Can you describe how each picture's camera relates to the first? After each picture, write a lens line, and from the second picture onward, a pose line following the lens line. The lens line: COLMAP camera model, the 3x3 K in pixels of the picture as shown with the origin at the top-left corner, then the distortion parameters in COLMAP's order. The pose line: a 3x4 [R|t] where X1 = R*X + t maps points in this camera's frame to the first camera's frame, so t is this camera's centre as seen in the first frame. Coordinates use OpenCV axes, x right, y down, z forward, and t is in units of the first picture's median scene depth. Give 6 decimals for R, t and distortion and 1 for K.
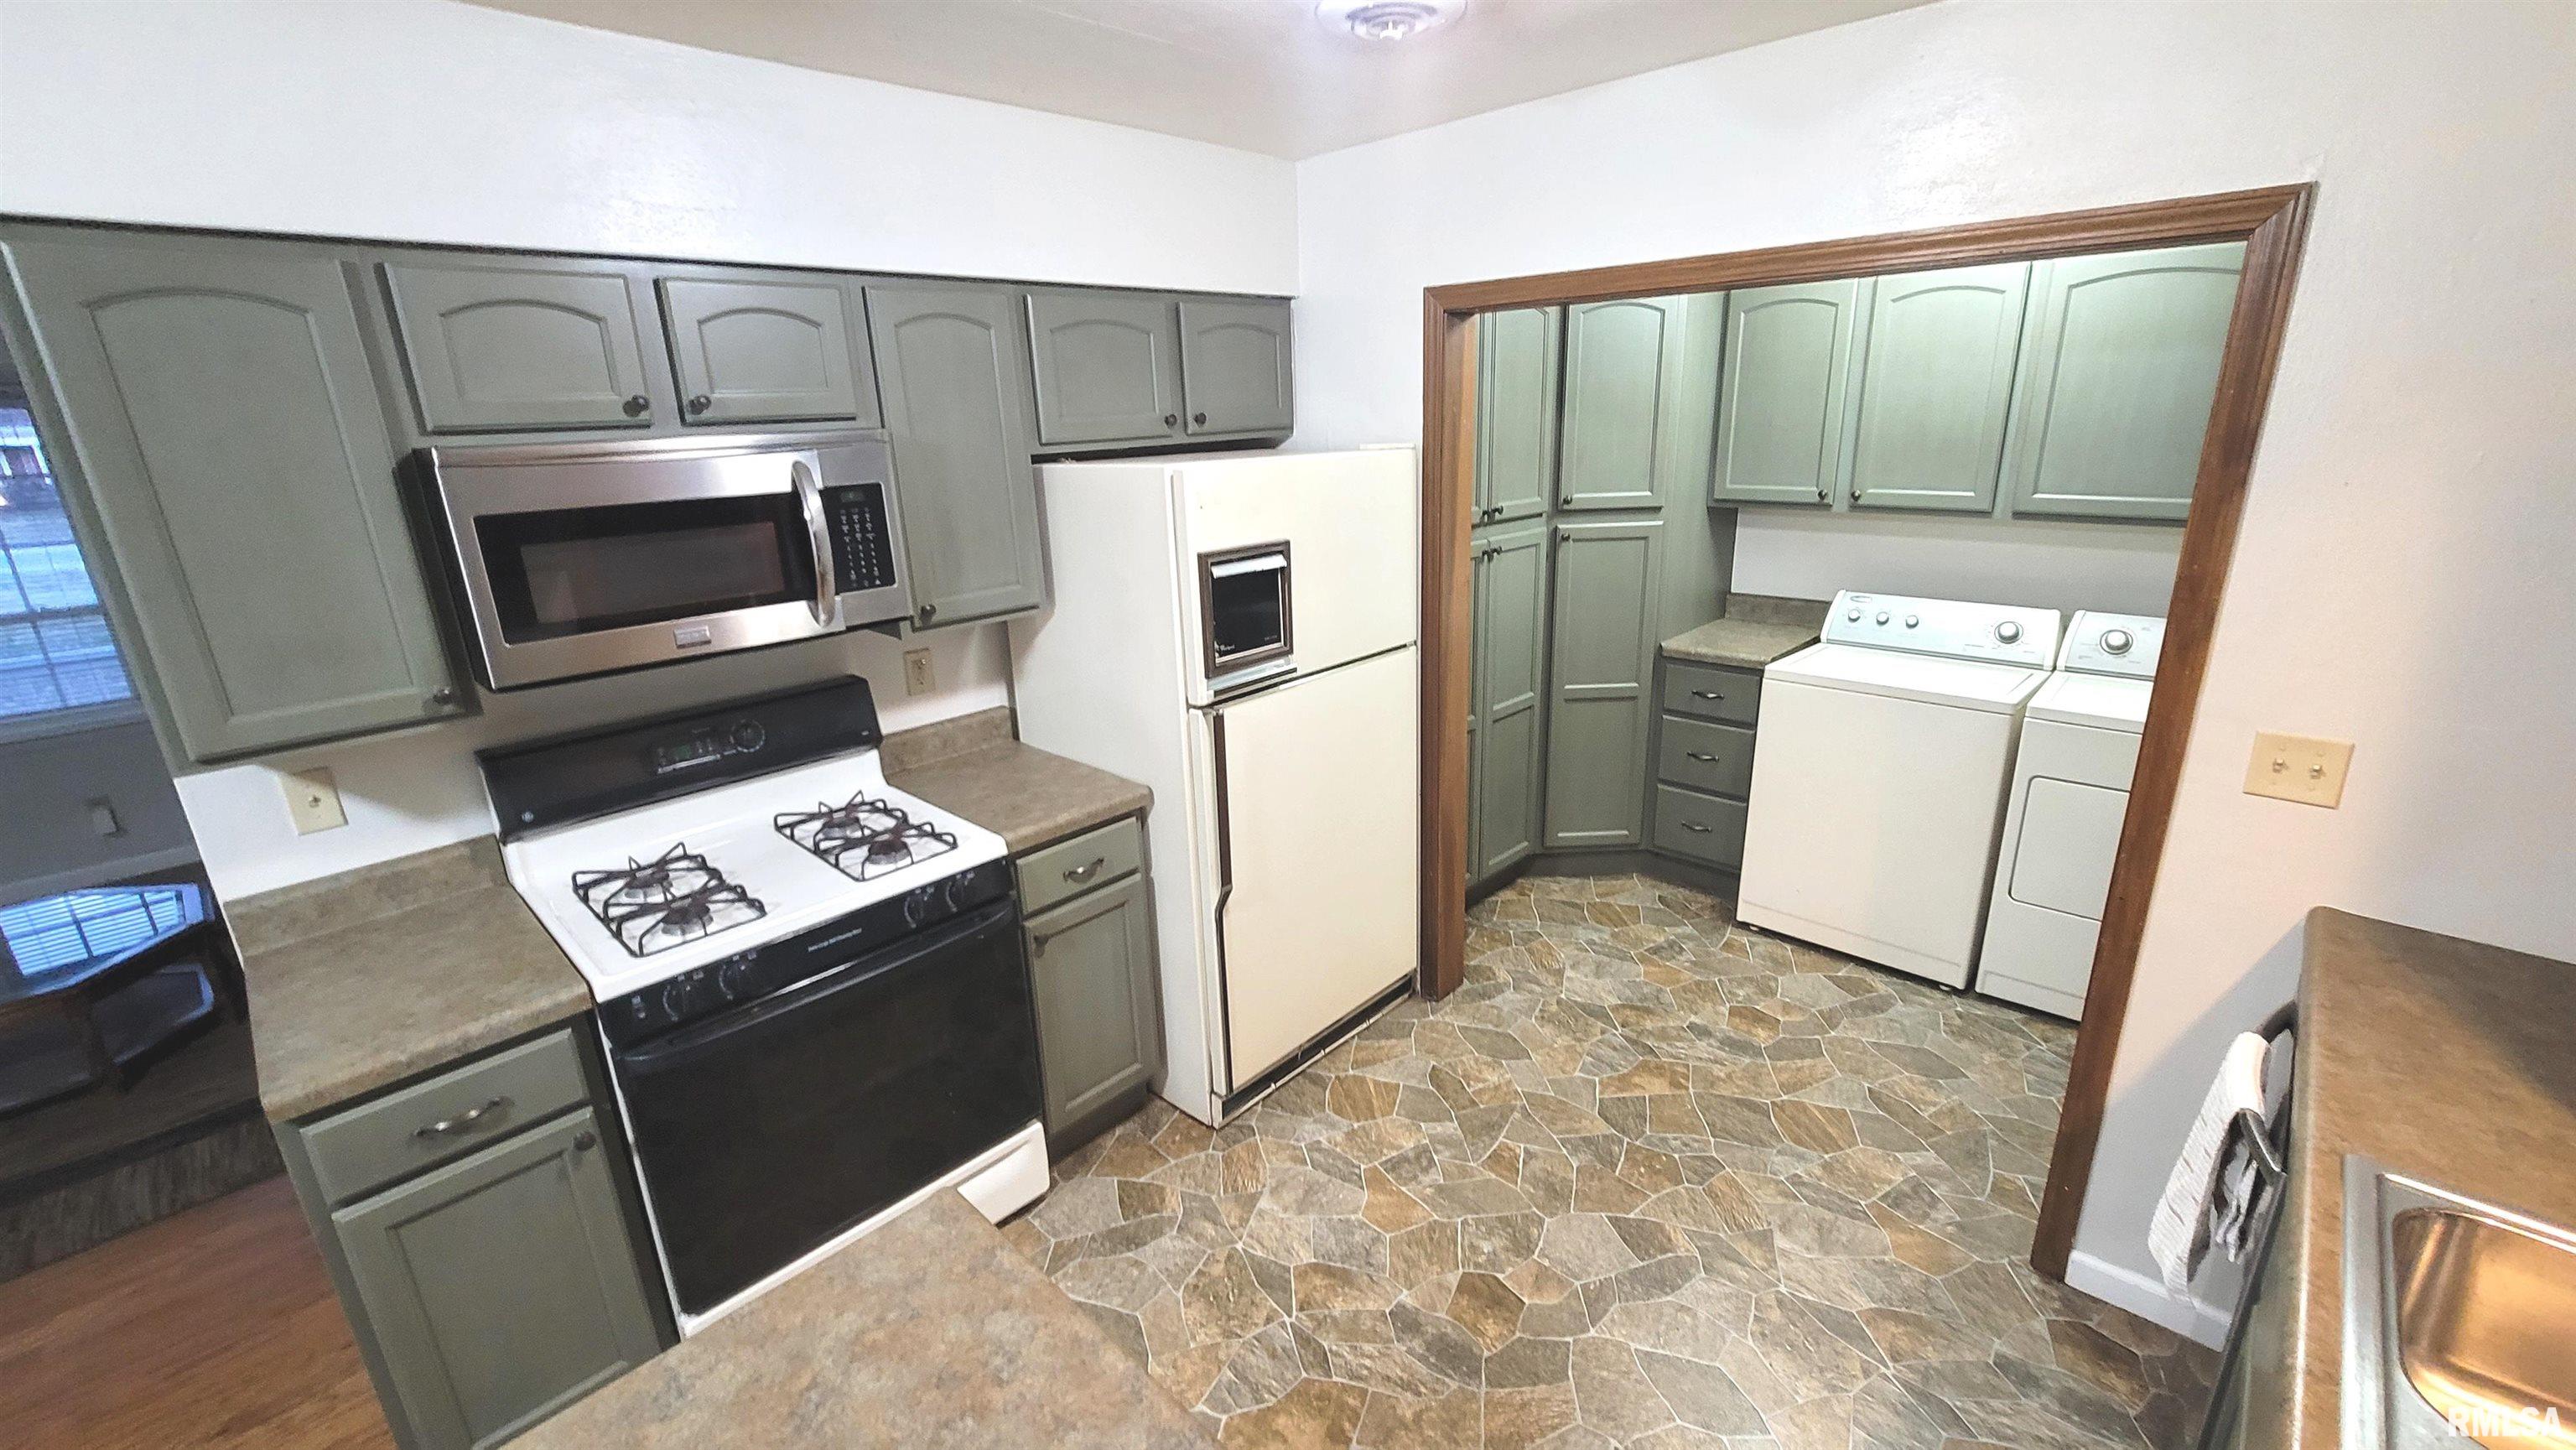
lens RADIAL K [[1042.9, 0, 1287.9], [0, 1042.9, 718.4], [0, 0, 1]] dist [-0.002744, -0.000609]
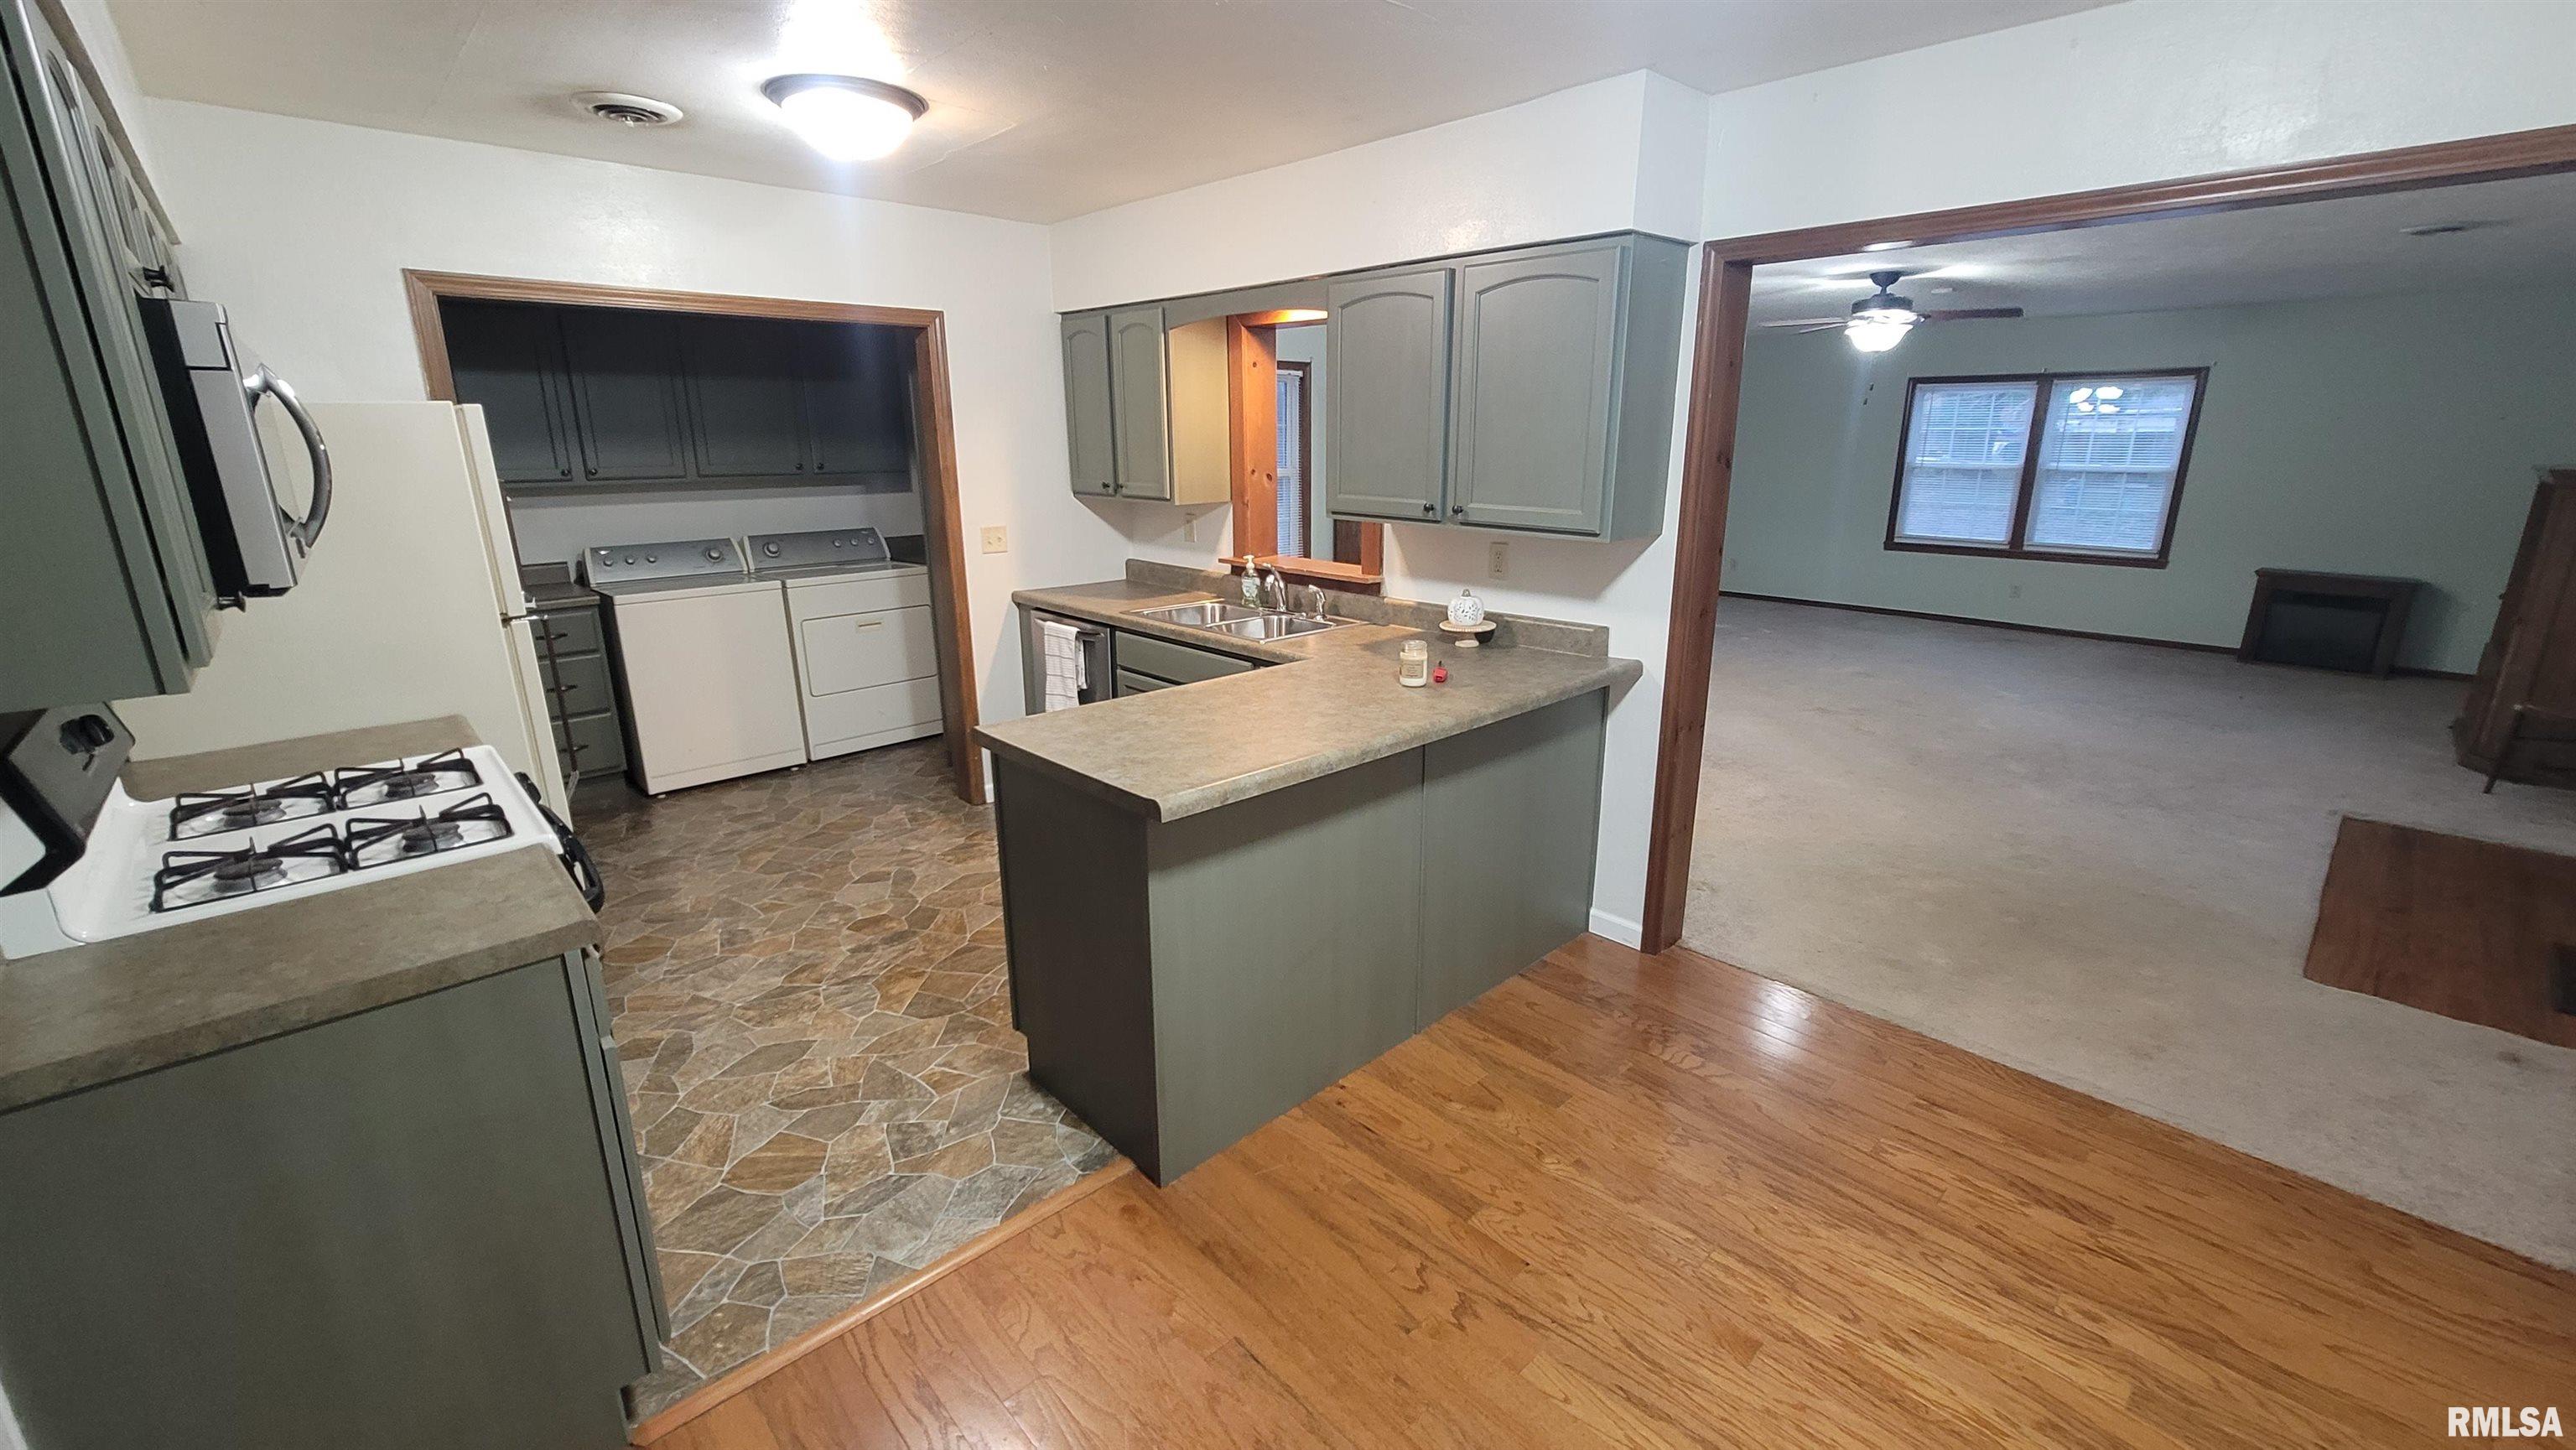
lens RADIAL K [[1042.9, 0, 1287.9], [0, 1042.9, 718.4], [0, 0, 1]] dist [-0.002744, -0.000609]
pose [[0.052215, -0.233285, 0.971005, -0.871338], [0.291965, 0.933414, 0.208554, 0.074149], [-0.955002, 0.272610, 0.116850, 0.069817]]
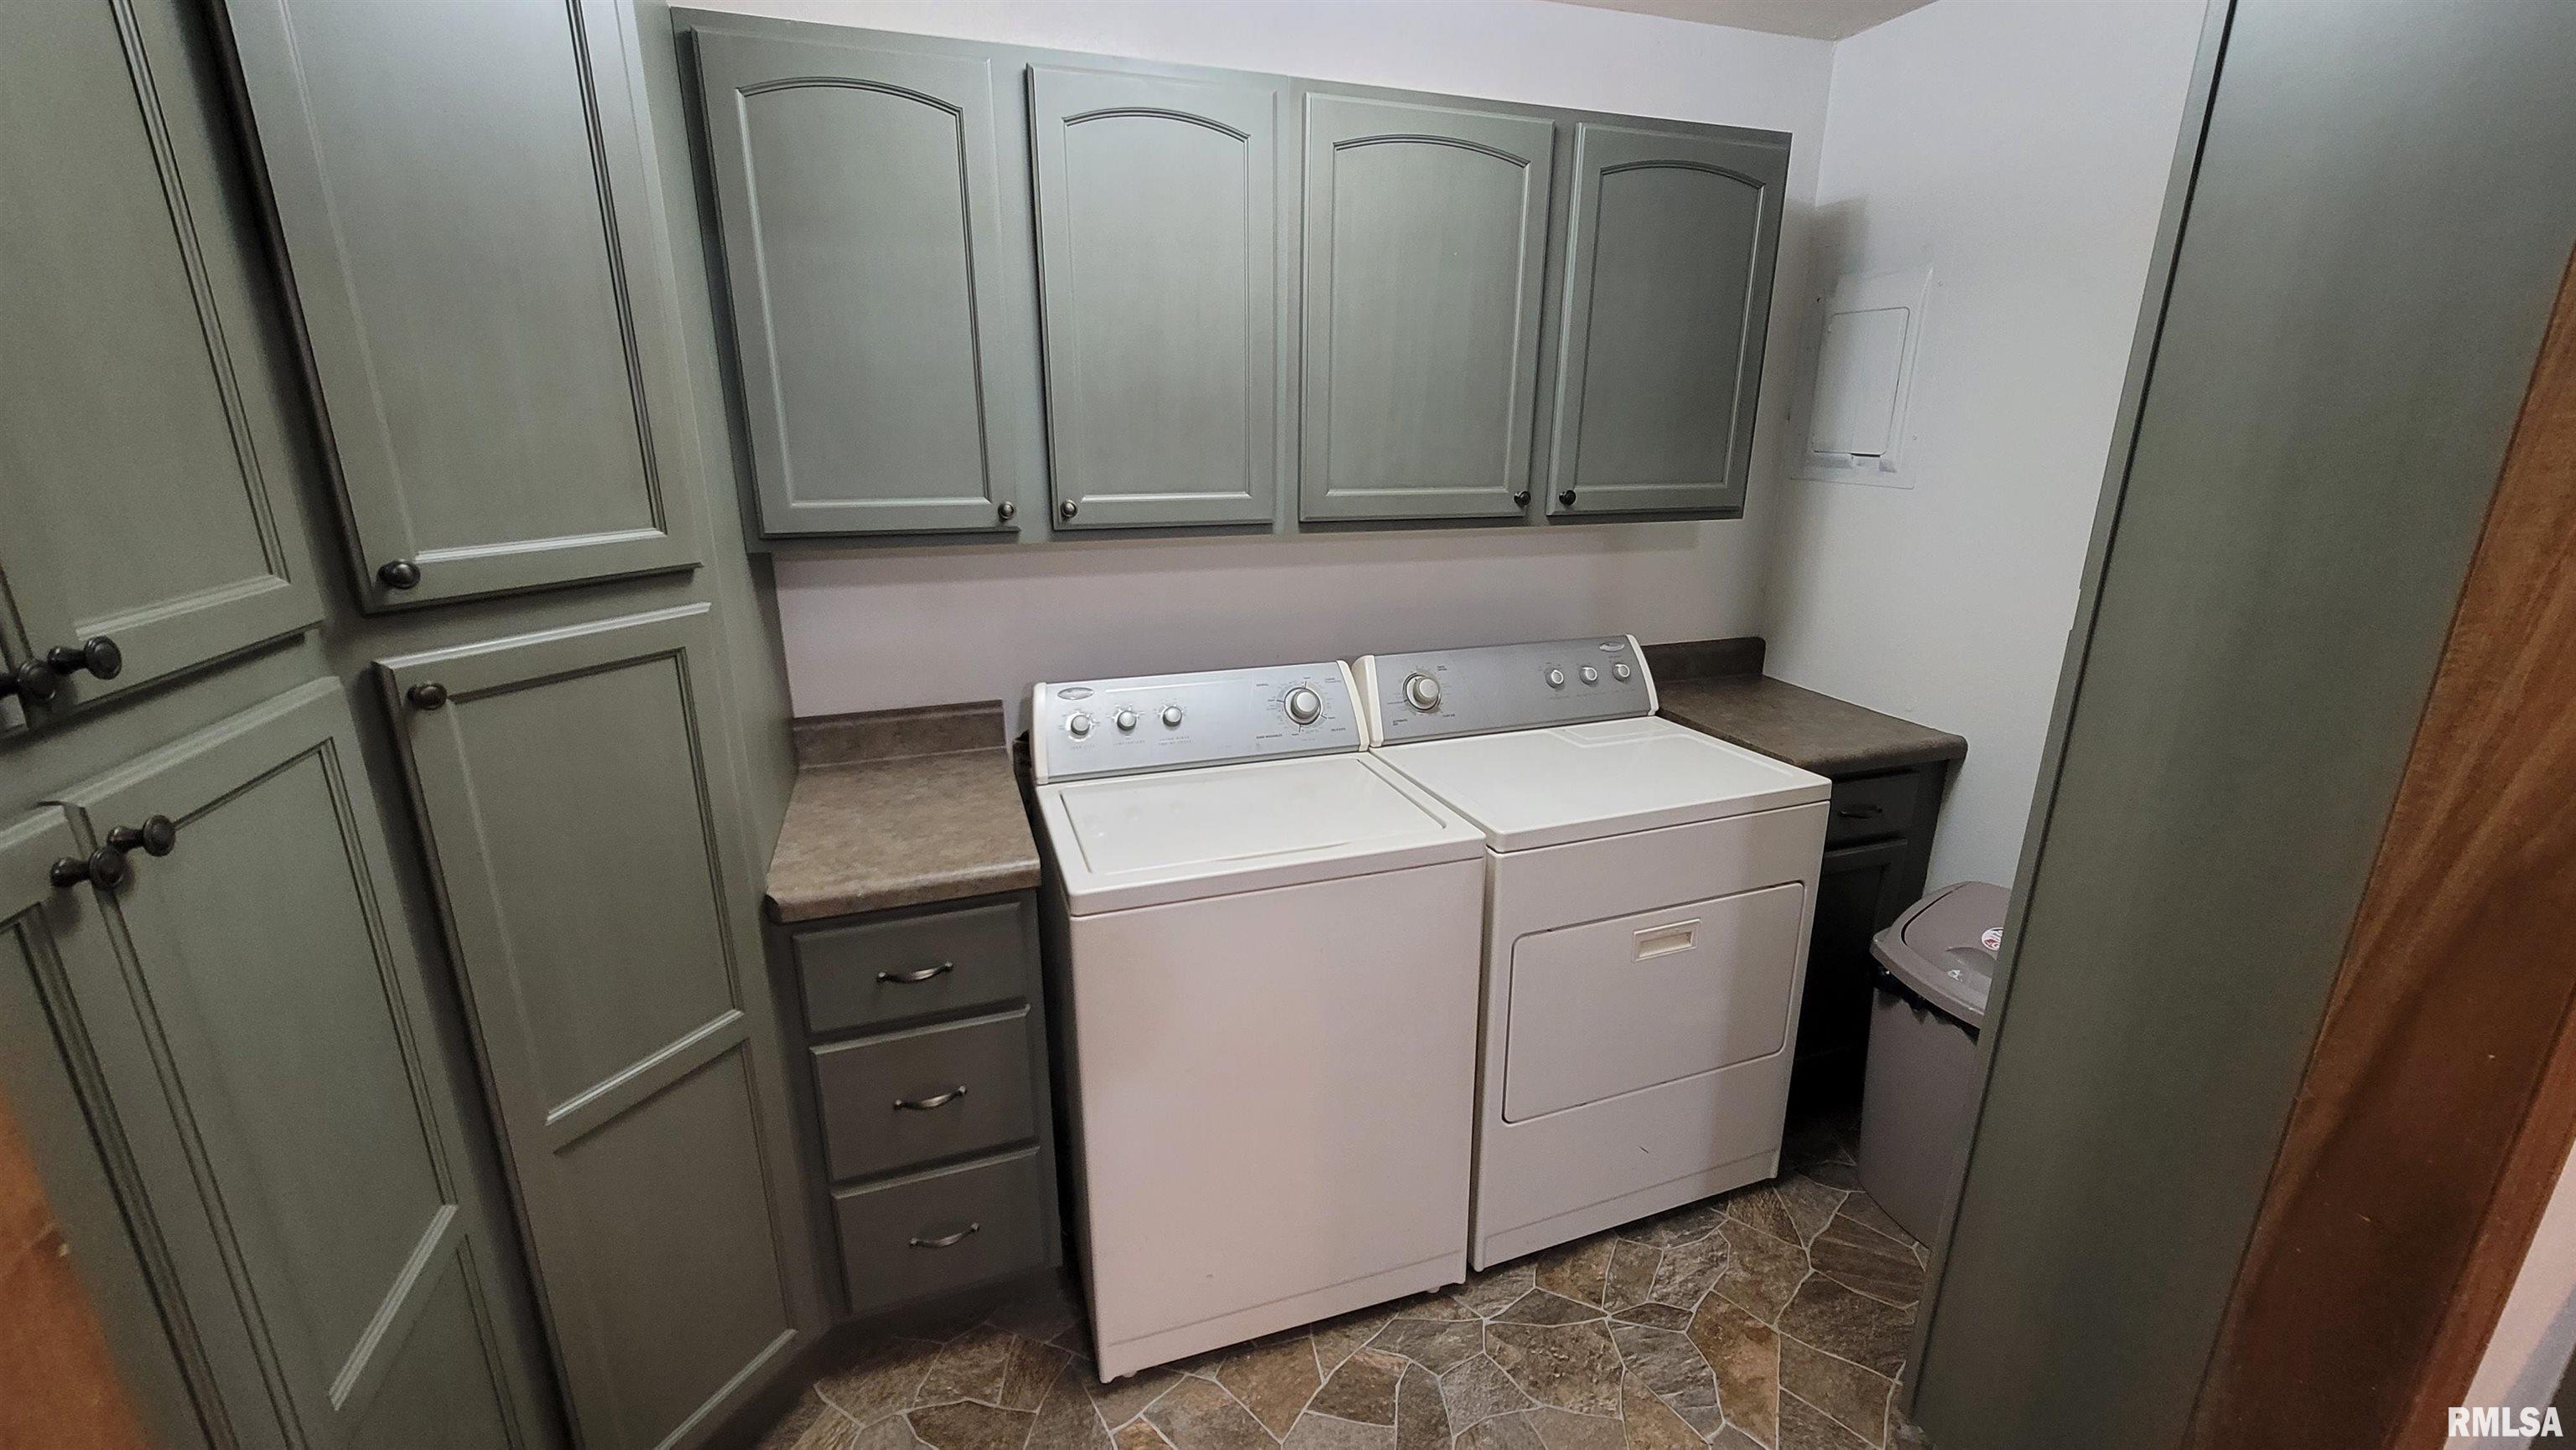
lens RADIAL K [[1042.9, 0, 1287.9], [0, 1042.9, 718.4], [0, 0, 1]] dist [-0.002744, -0.000609]
pose [[0.456076, -0.221133, 0.862029, 0.135857], [0.240337, 0.963251, 0.119944, -0.162596], [-0.856874, 0.152474, 0.492462, 0.725241]]
